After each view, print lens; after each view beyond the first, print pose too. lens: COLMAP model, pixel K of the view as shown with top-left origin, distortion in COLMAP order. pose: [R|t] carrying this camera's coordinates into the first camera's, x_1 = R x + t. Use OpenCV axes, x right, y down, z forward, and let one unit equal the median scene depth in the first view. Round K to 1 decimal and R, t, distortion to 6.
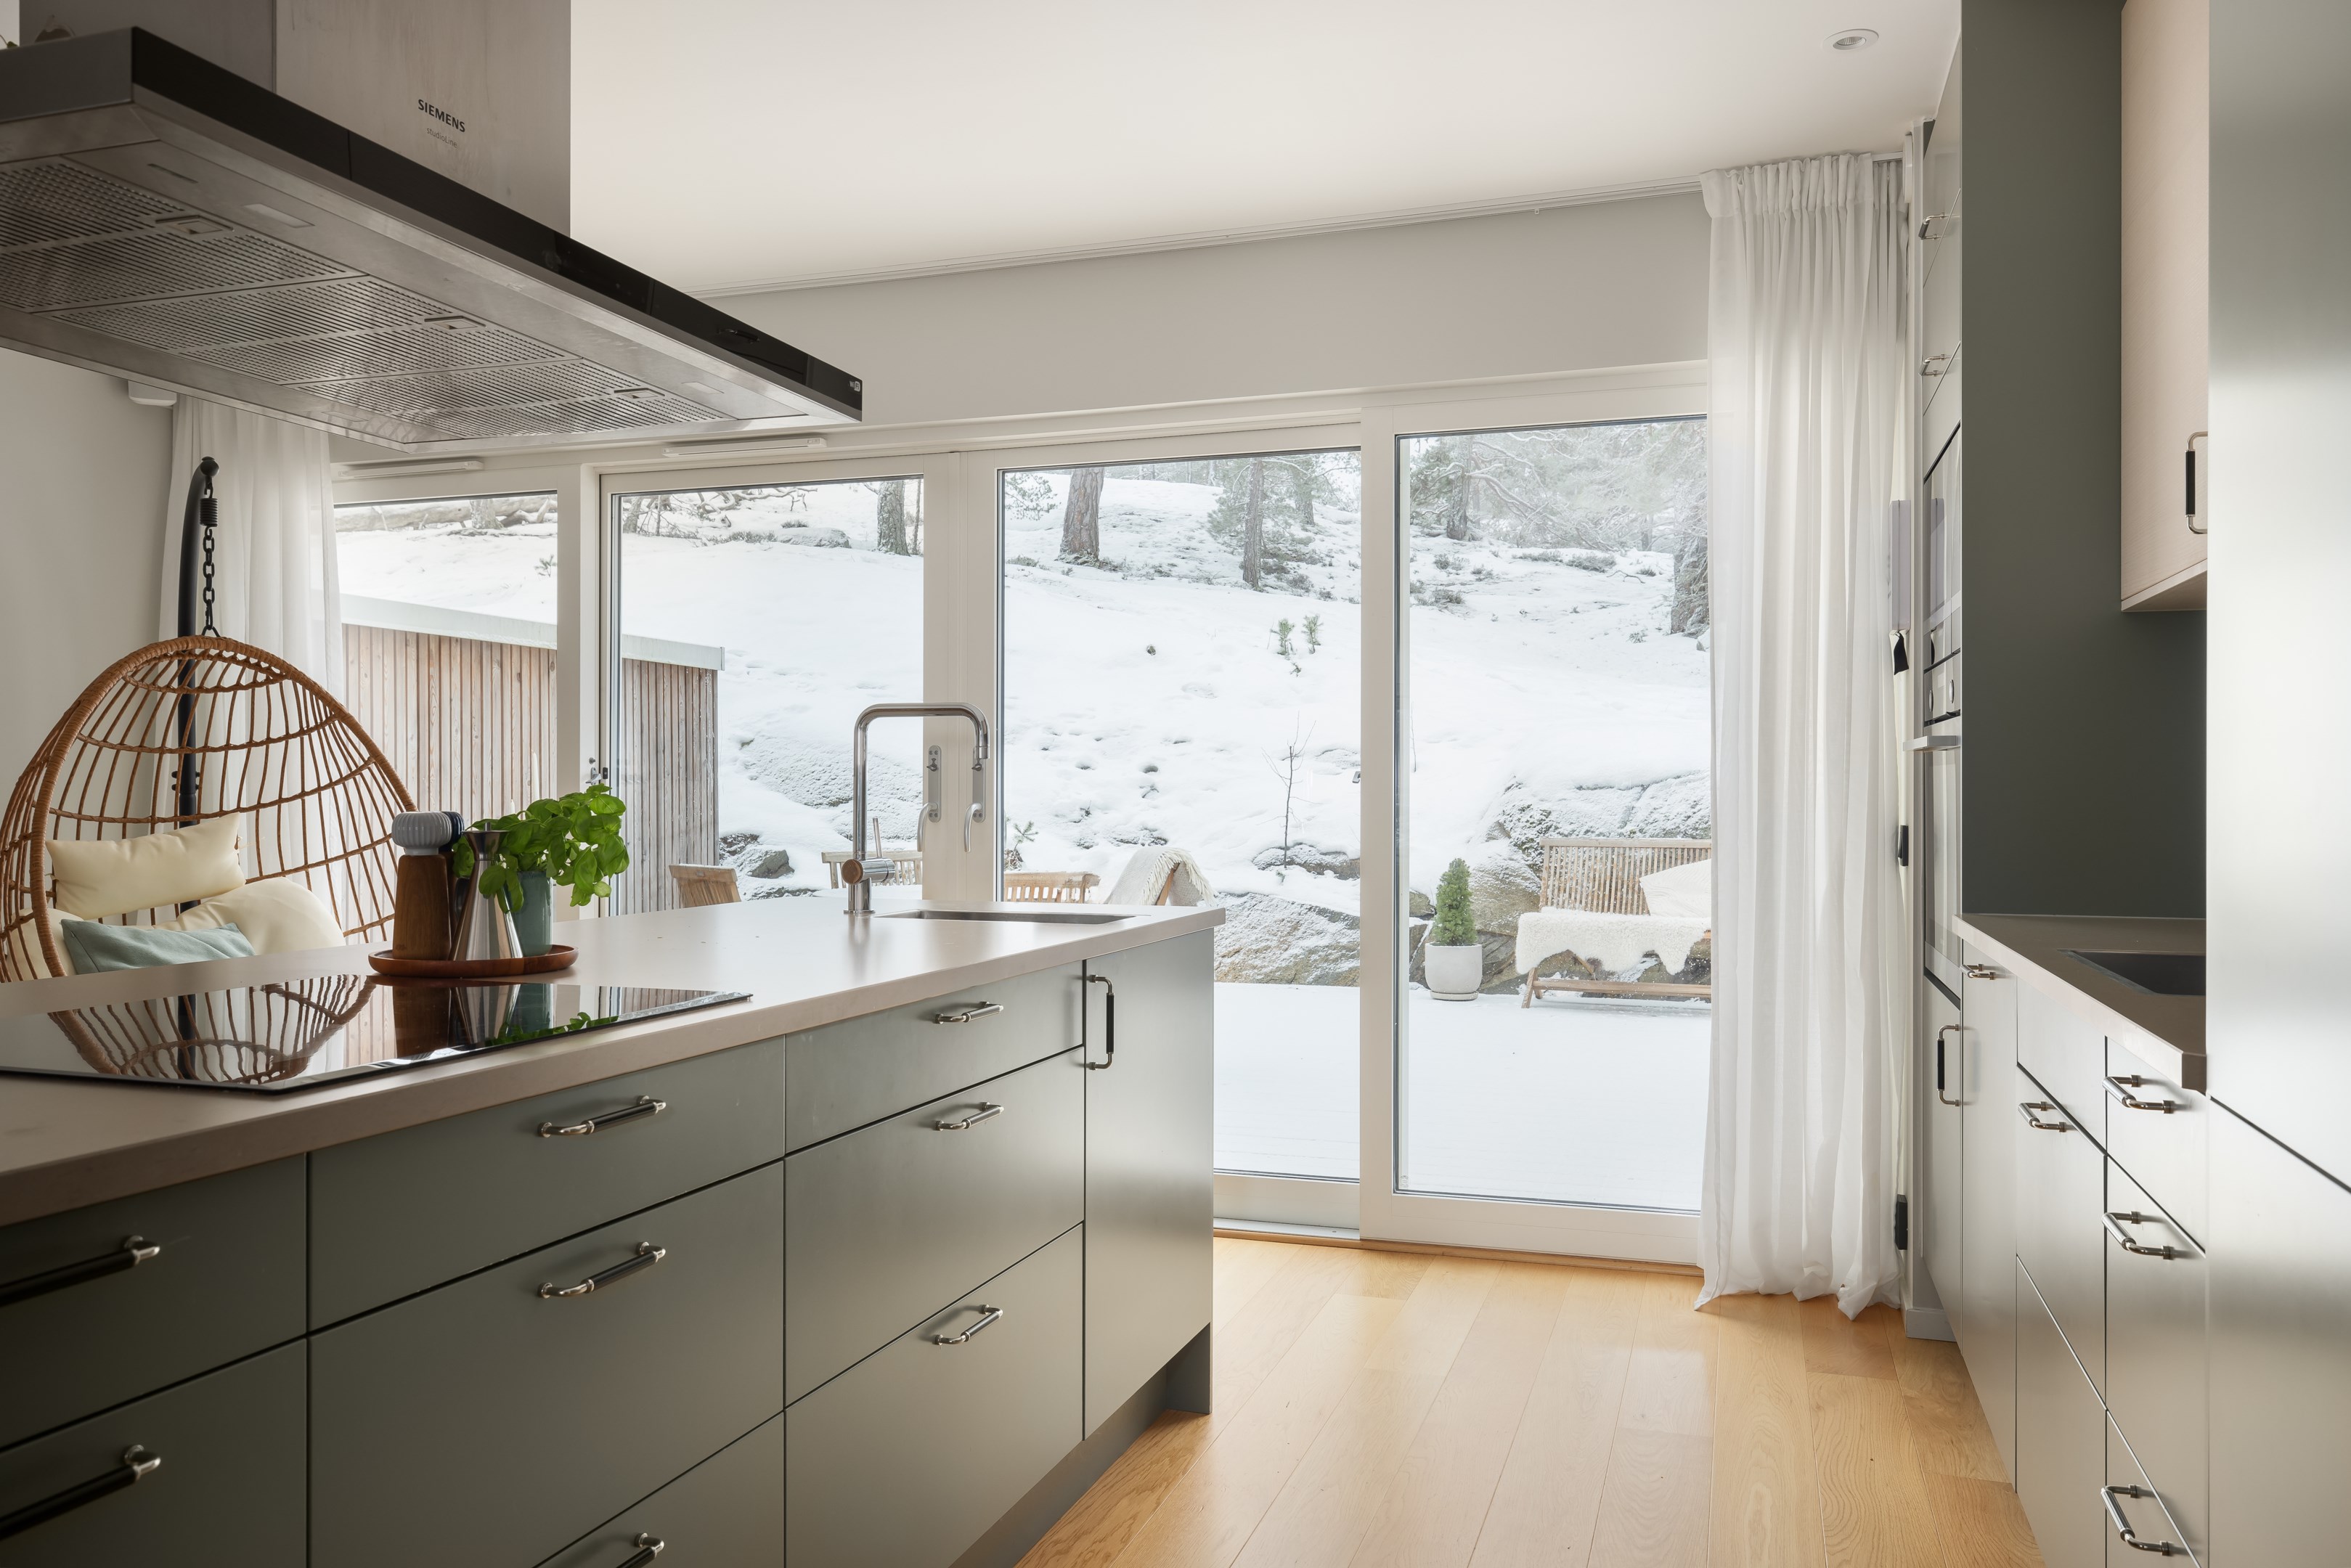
lens RADIAL K [[1718.8, 0, 1182.2], [0, 1718.8, 786.2], [0, 0, 1]] dist [-0.001072, 0.001037]
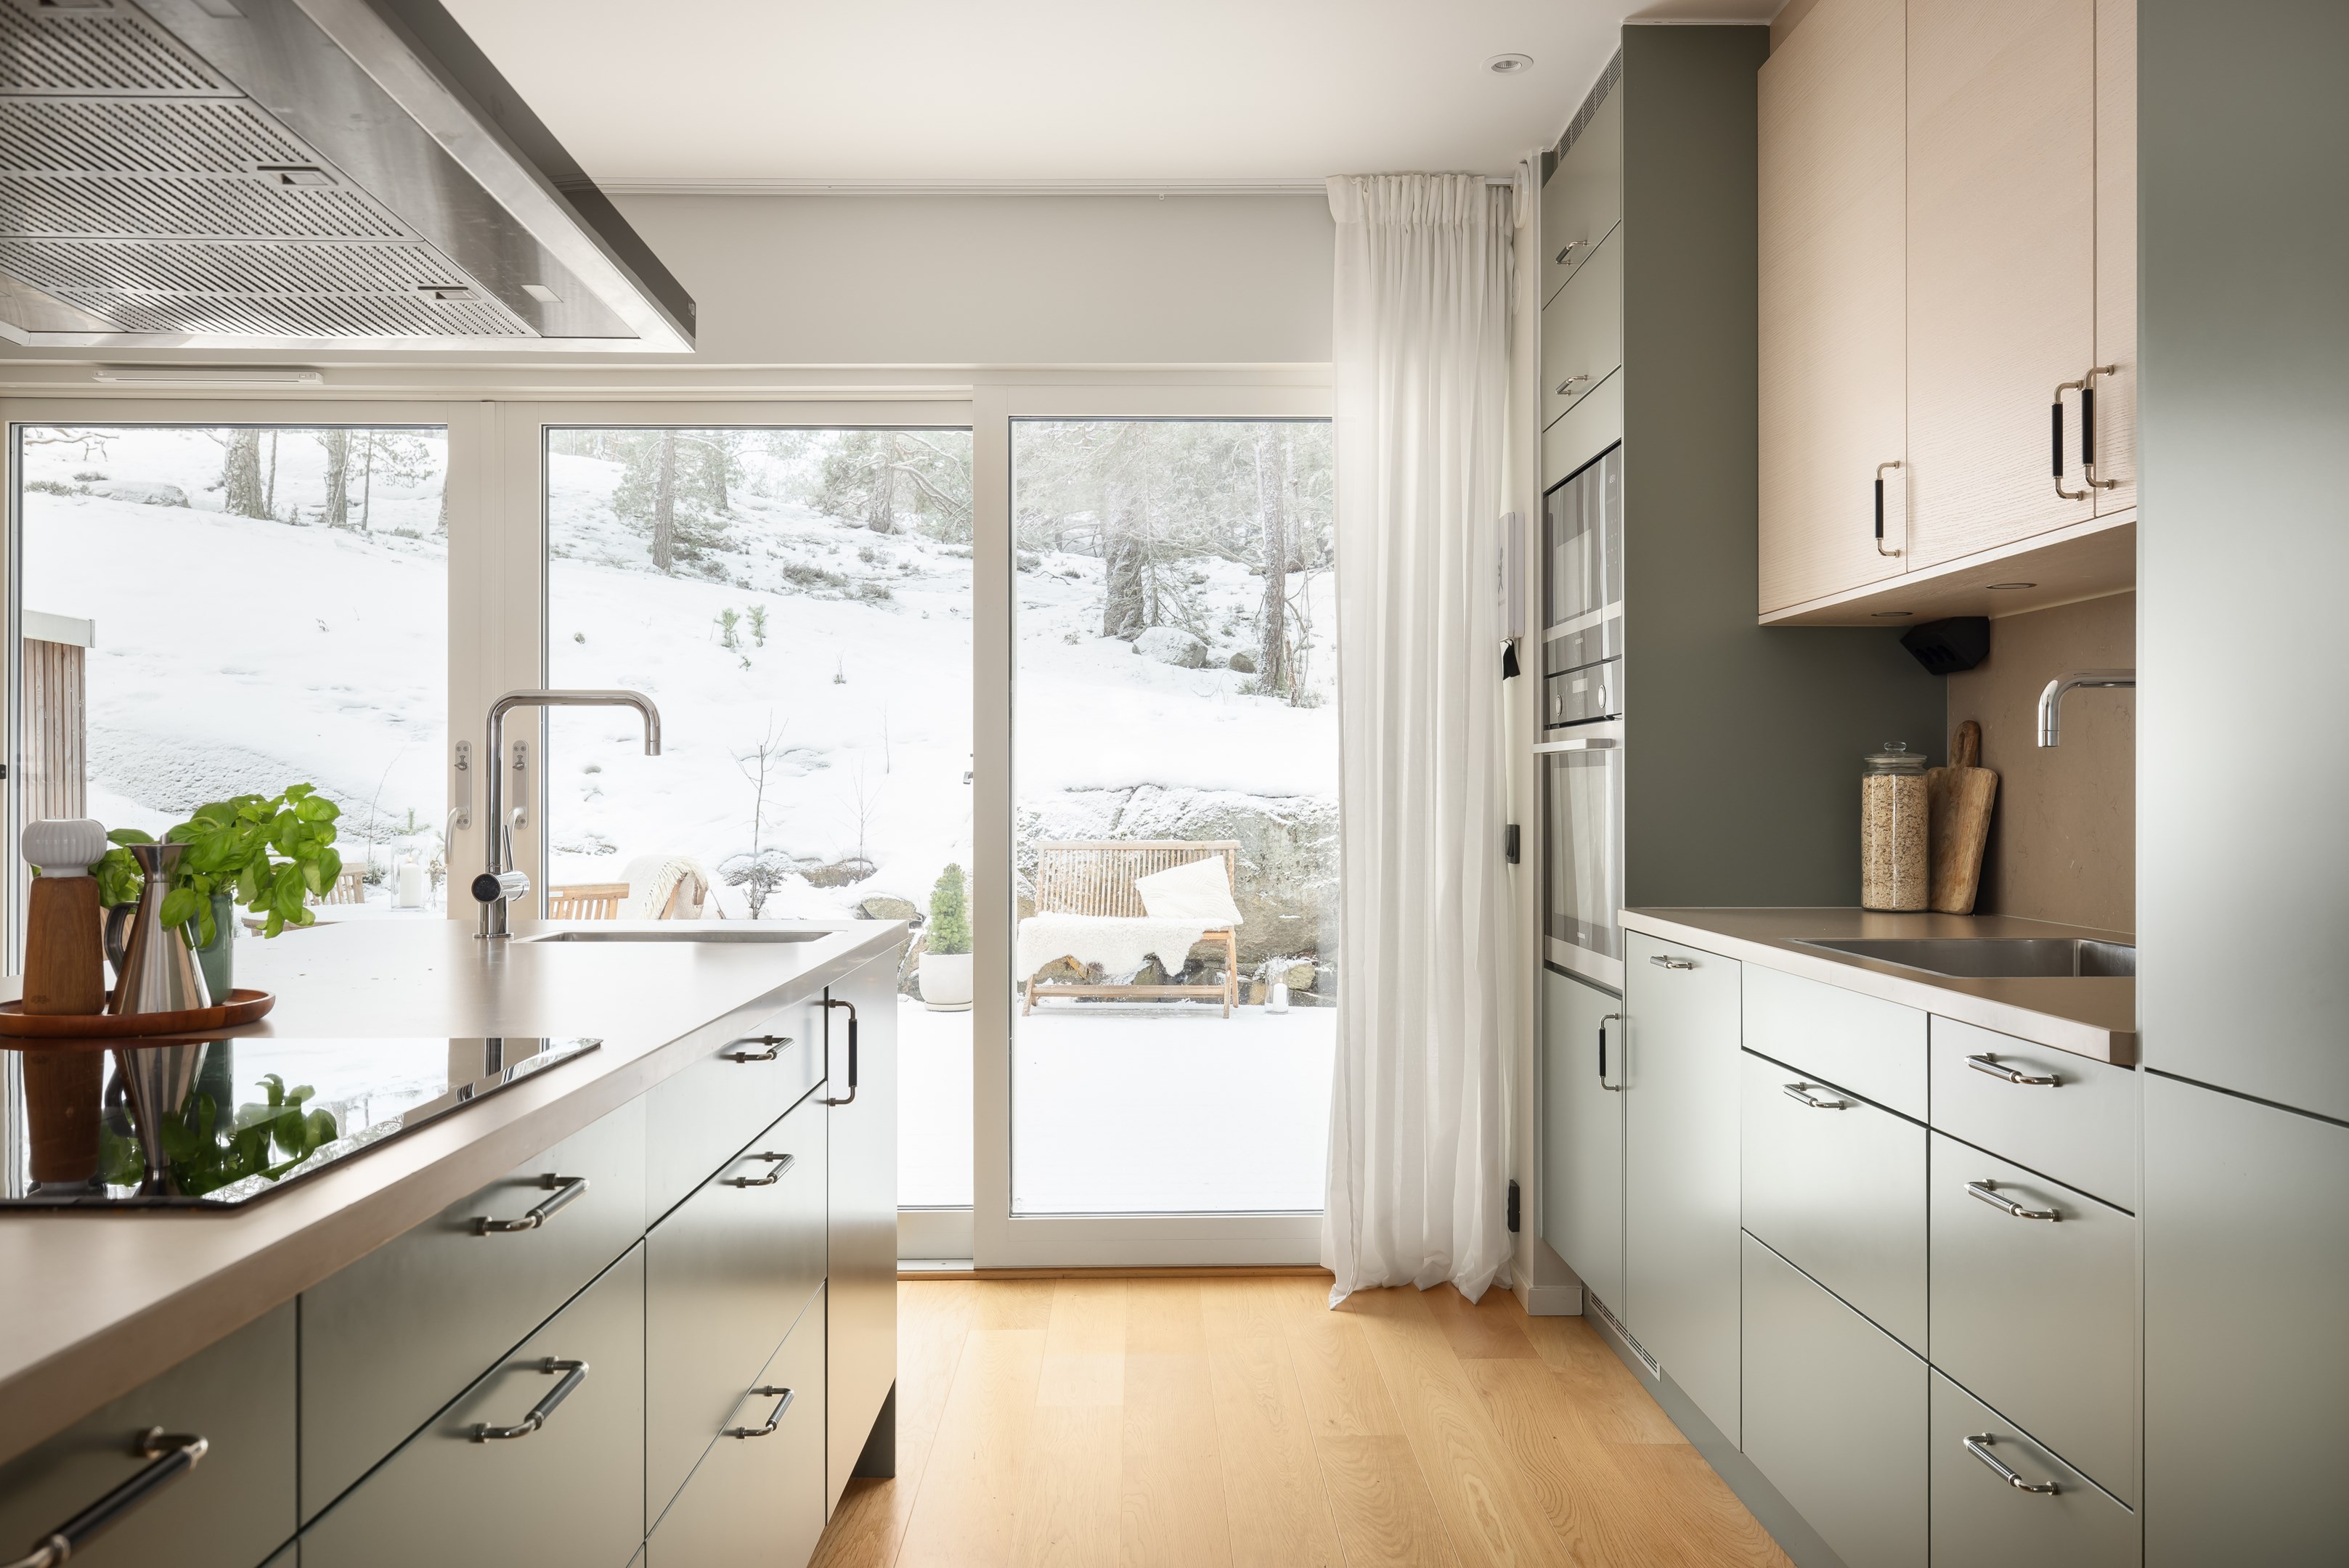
lens RADIAL K [[1776.8, 0, 1184.1], [0, 1776.8, 788.1], [0, 0, 1]] dist [-0.001965, 0.001142]
pose [[0.941821, -0.000506, 0.336116, -0.051836], [0.000644, 1.000000, -0.000297, 0.000307], [-0.336115, 0.000496, 0.941821, 0.020824]]
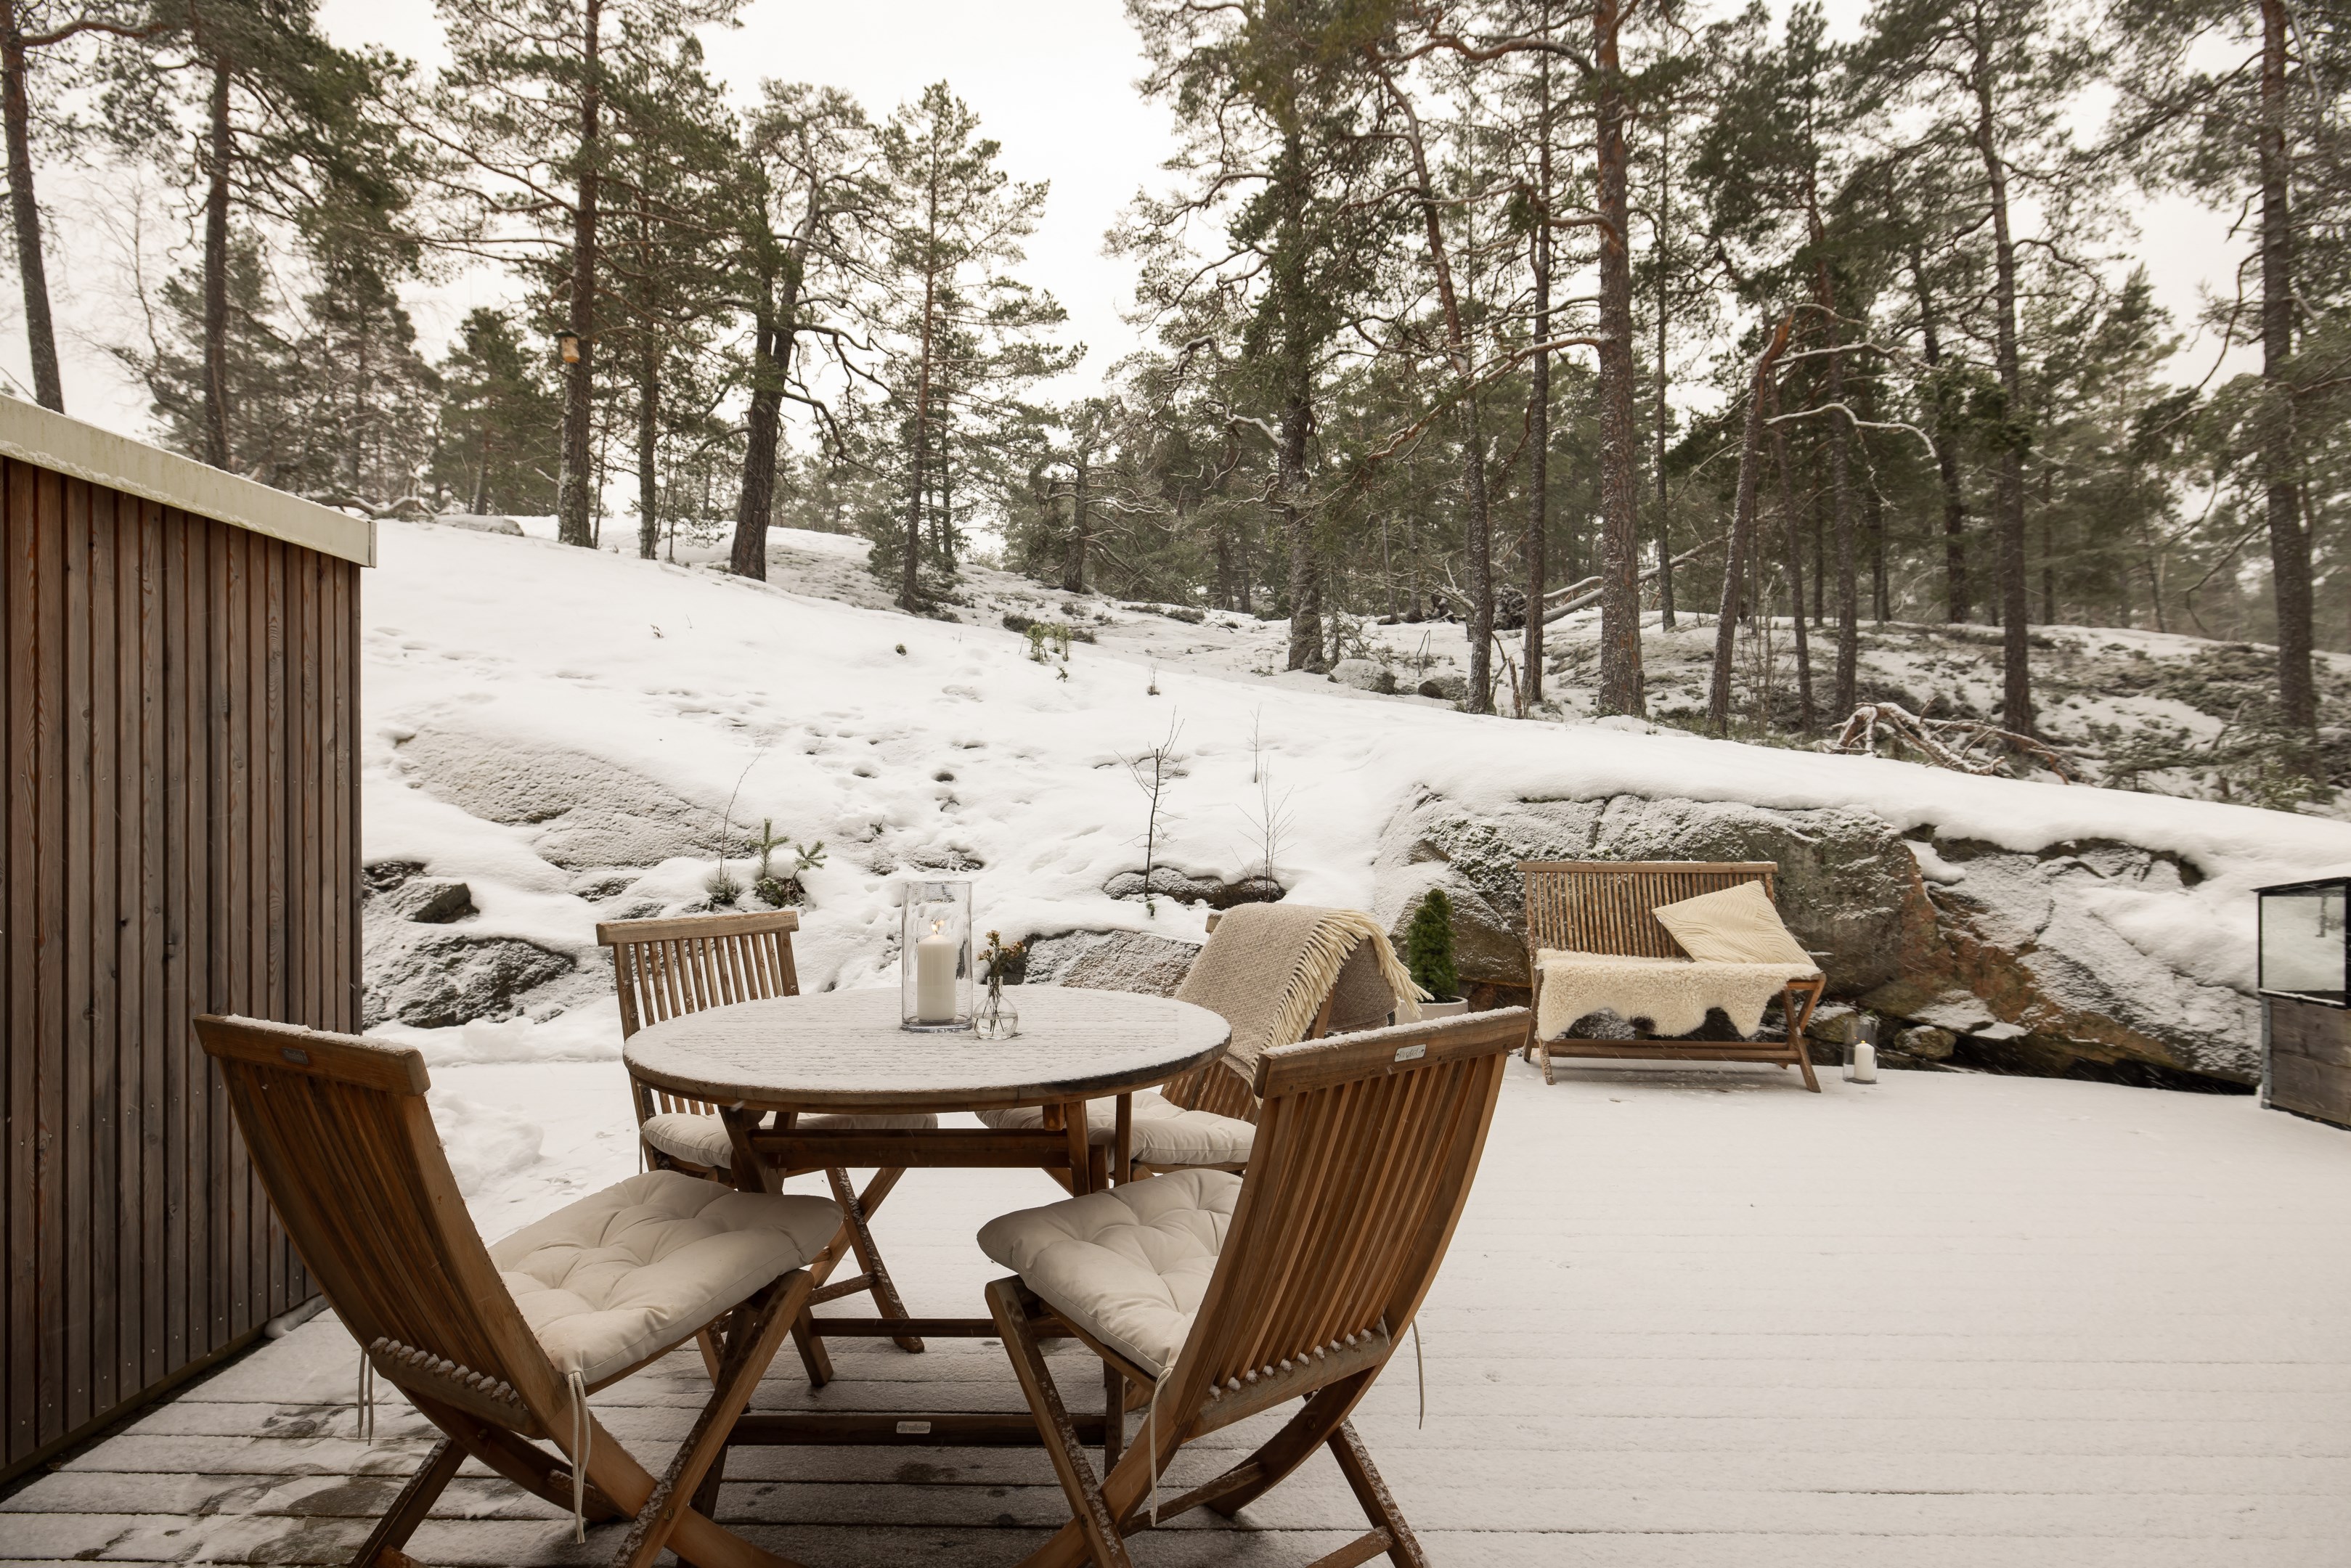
lens RADIAL K [[1285.1, 0, 1180.0], [0, 1285.1, 791.5], [0, 0, 1]] dist [-0.004098, -0.000043]
pose [[0.954171, 0.004078, 0.299233, -0.128021], [-0.002079, 0.999973, -0.006997, 0.001500], [-0.299253, 0.006055, 0.954155, 0.475221]]
